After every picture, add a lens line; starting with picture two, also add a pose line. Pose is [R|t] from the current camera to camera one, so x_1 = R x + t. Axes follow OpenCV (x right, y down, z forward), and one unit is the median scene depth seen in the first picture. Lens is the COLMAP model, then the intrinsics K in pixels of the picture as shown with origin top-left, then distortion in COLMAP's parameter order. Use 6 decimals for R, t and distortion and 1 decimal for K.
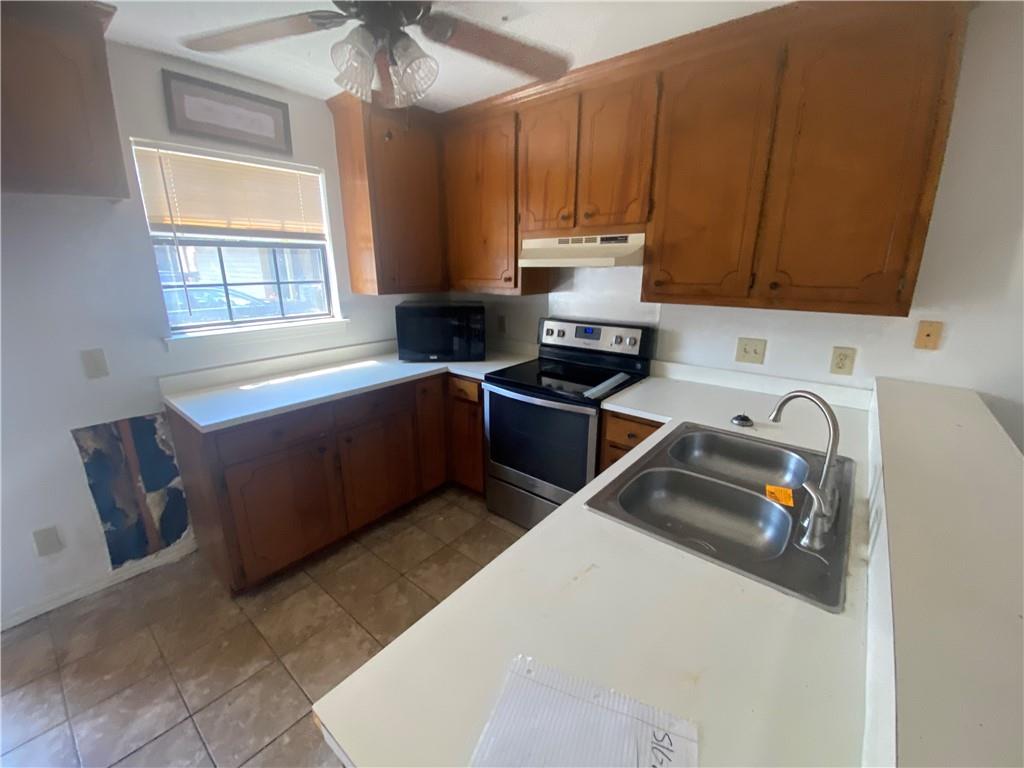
lens RADIAL K [[417.5, 0, 508.4], [0, 417.5, 386.7], [0, 0, 1]] dist [0.020136, -0.017930]
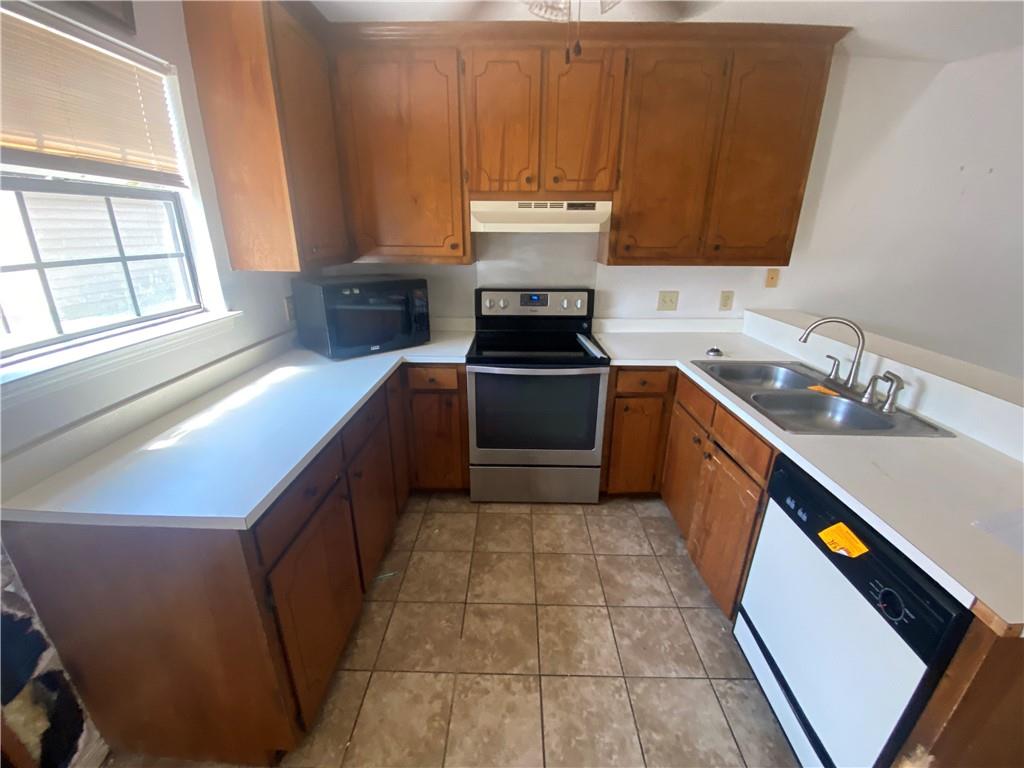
lens RADIAL K [[417.5, 0, 508.4], [0, 417.5, 386.7], [0, 0, 1]] dist [0.020136, -0.017930]
pose [[0.781007, -0.209300, 0.588406, -0.559126], [0.169654, 0.977843, 0.122638, -0.063730], [-0.601037, 0.004044, 0.799211, 0.253767]]
